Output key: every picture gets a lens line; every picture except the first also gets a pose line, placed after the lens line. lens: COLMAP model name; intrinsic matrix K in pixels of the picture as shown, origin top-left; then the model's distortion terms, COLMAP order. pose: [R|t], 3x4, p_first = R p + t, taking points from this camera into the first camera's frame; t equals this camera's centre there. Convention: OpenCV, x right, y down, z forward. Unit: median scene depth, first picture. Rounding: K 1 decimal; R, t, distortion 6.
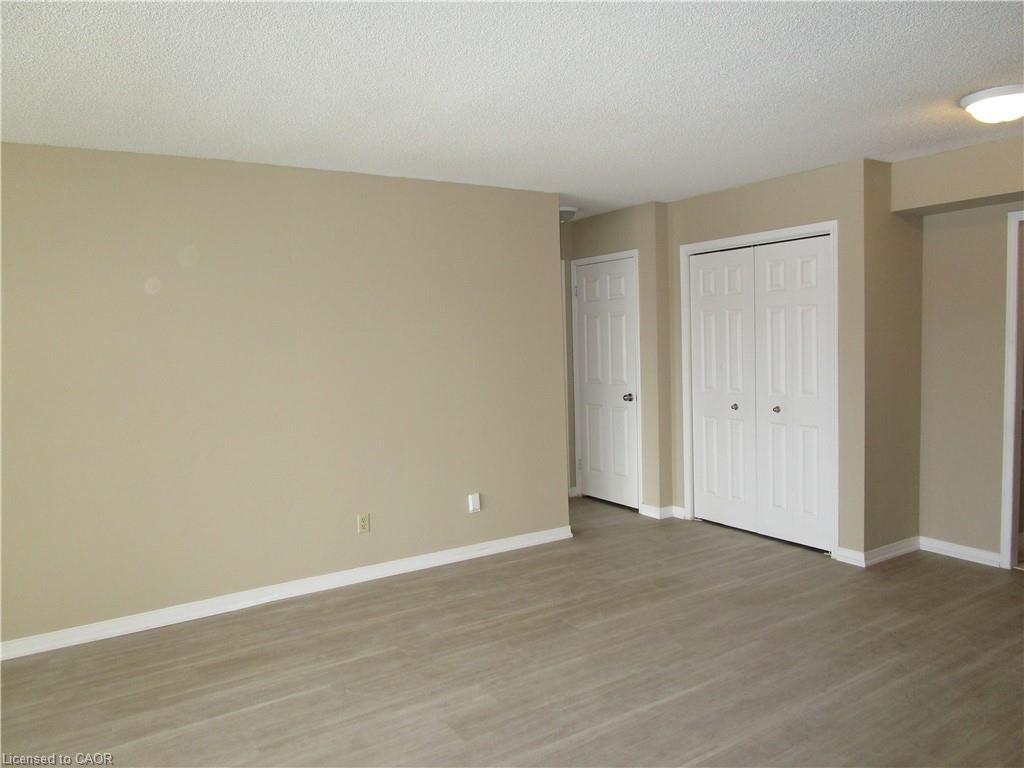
lens RADIAL K [[726.1, 0, 513.5], [0, 726.1, 387.1], [0, 0, 1]] dist [-0.025507, -0.005433]
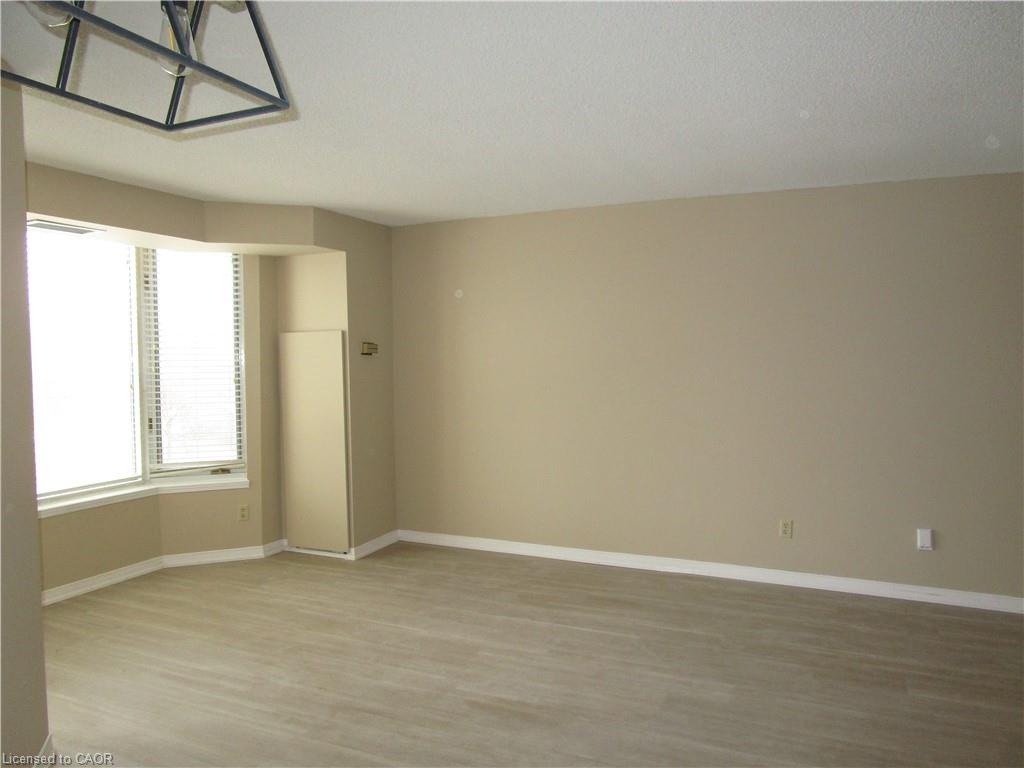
lens RADIAL K [[726.1, 0, 515.6], [0, 726.1, 383.1], [0, 0, 1]] dist [-0.025507, -0.005433]
pose [[0.553603, 0.067378, -0.830050, 0.536740], [-0.074911, 0.996710, 0.030944, -0.028624], [0.829404, 0.045049, 0.556829, 0.120480]]
